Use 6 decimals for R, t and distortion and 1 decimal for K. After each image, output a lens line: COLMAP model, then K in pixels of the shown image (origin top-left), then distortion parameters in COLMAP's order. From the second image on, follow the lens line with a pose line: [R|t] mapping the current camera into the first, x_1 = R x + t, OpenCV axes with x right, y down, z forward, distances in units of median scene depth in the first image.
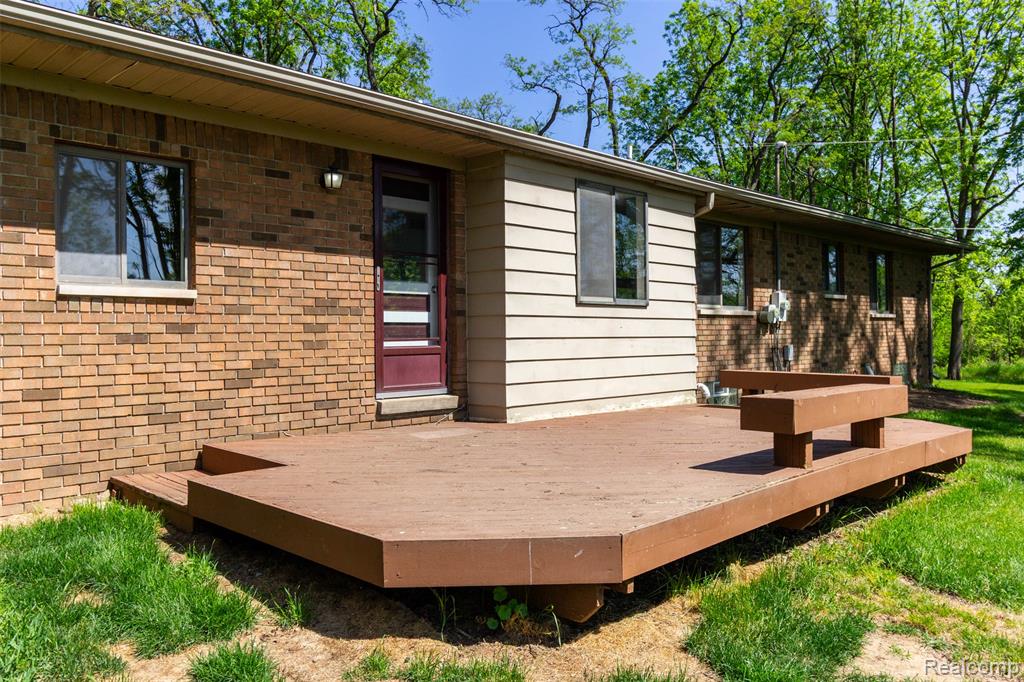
lens RADIAL K [[823.7, 0, 514.4], [0, 823.7, 331.0], [0, 0, 1]] dist [0.008351, -0.000881]
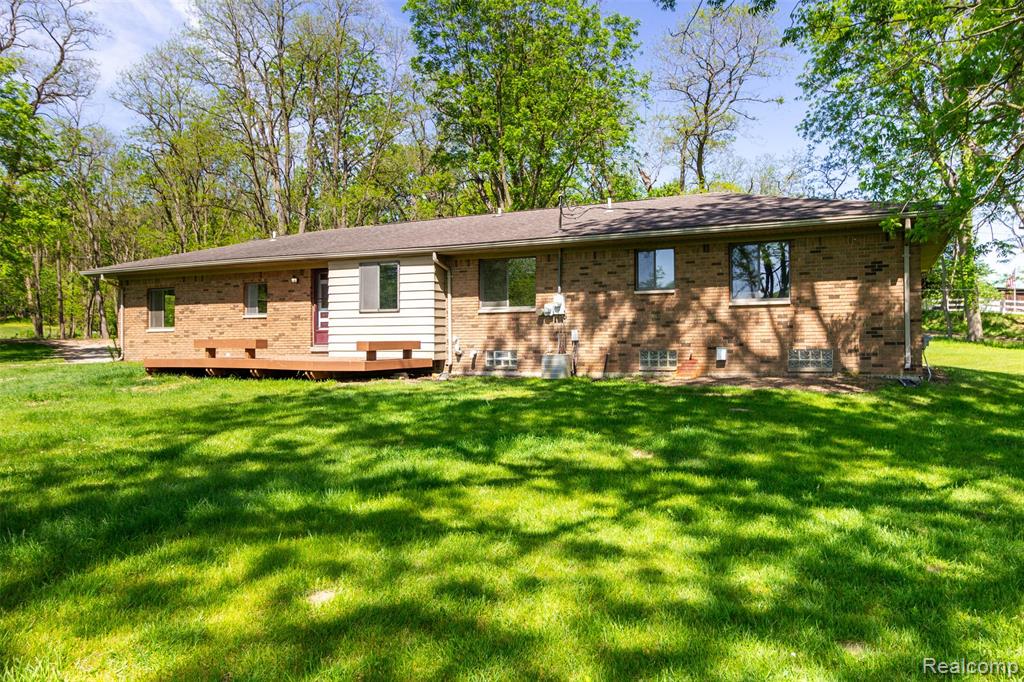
lens RADIAL K [[714.5, 0, 516.4], [0, 714.5, 340.9], [0, 0, 1]] dist [-0.001957, -0.000183]
pose [[0.318232, -0.000055, -0.948013, 2.135019], [0.005485, 0.999983, 0.001783, 0.048638], [0.947997, -0.005767, 0.318227, 0.702480]]
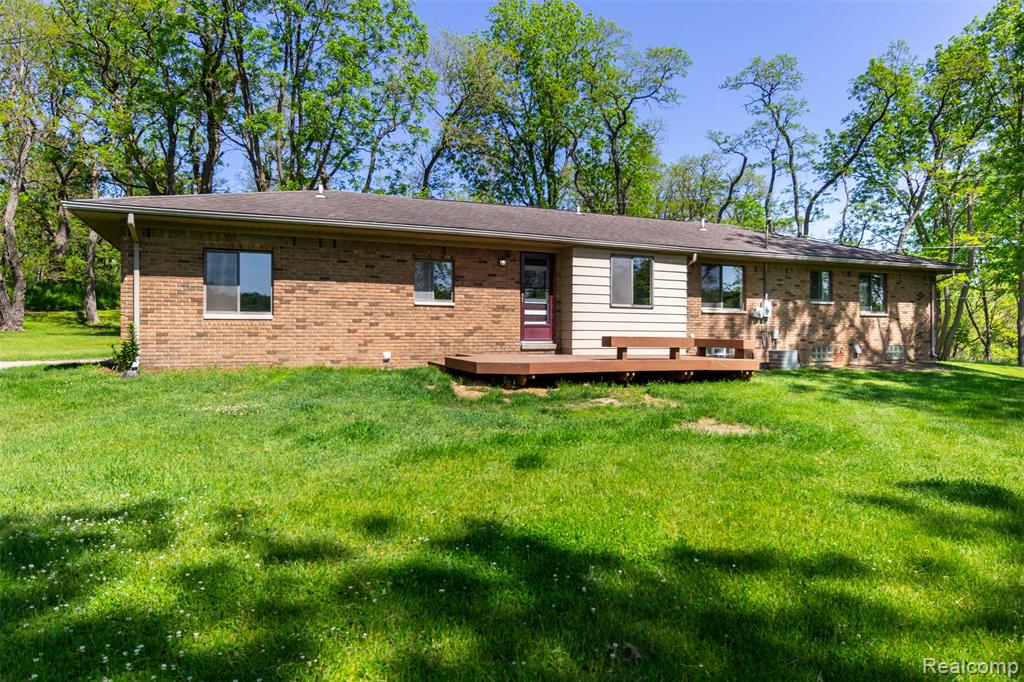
lens RADIAL K [[661.5, 0, 507.0], [0, 661.5, 344.7], [0, 0, 1]] dist [0.004615, 0.000091]
pose [[0.924140, 0.018715, -0.381596, 0.486970], [-0.010578, 0.999670, 0.023411, 0.030677], [0.381908, -0.017598, 0.924033, -0.794075]]
